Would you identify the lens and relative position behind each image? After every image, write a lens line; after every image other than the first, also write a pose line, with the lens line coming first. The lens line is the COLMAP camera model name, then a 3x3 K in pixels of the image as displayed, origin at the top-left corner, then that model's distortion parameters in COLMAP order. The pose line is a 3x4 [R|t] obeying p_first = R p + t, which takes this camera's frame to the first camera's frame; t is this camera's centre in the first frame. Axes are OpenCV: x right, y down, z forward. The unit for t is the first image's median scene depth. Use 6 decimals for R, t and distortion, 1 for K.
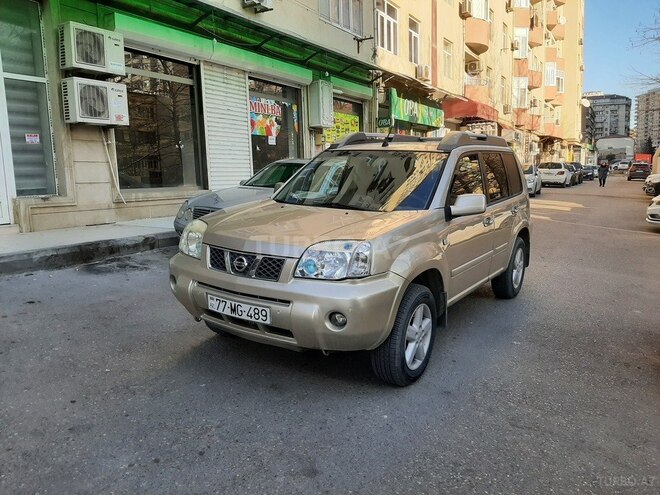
lens RADIAL K [[511.7, 0, 329.1], [0, 511.7, 250.7], [0, 0, 1]] dist [0.071974, -0.136320]
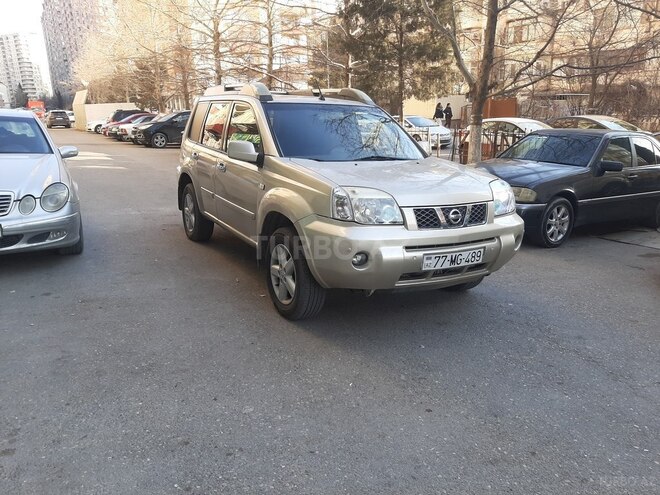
lens RADIAL K [[509.1, 0, 330.0], [0, 509.1, 247.5], [0, 0, 1]] dist [0.066131, -0.113632]
pose [[0.470462, -0.227147, 0.852684, -0.499794], [0.146565, 0.972994, 0.178330, -0.057281], [-0.870163, 0.041076, 0.491048, 0.292210]]
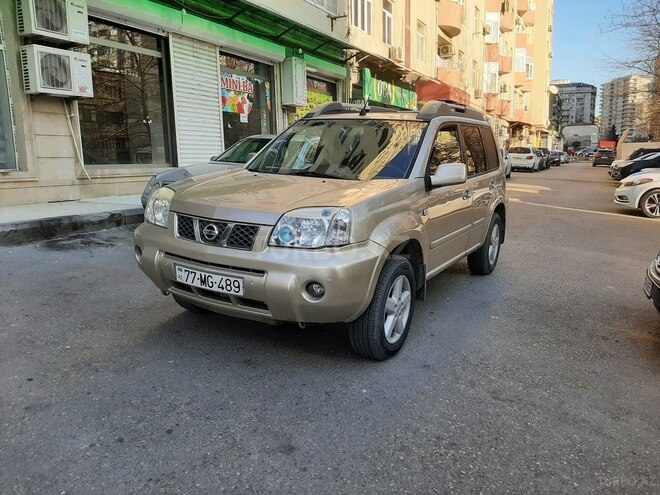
lens RADIAL K [[508.5, 0, 327.9], [0, 508.5, 250.2], [0, 0, 1]] dist [0.067457, -0.123227]
pose [[0.998641, 0.001346, 0.052101, -0.003285], [-0.002895, 0.999556, 0.029662, 0.012487], [-0.052038, -0.029773, 0.998201, 0.023762]]
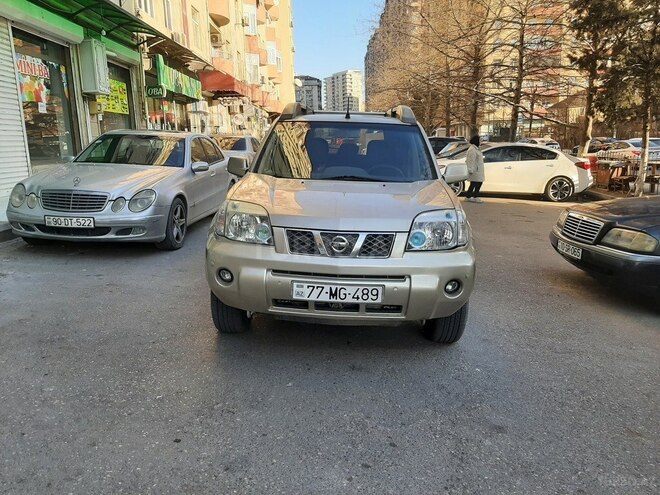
lens RADIAL K [[511.7, 0, 329.1], [0, 511.7, 250.7], [0, 0, 1]] dist [0.071974, -0.136320]
pose [[0.860577, -0.106605, 0.498038, -0.267850], [0.082563, 0.994115, 0.070126, -0.011832], [-0.502583, -0.019229, 0.864315, 0.087506]]
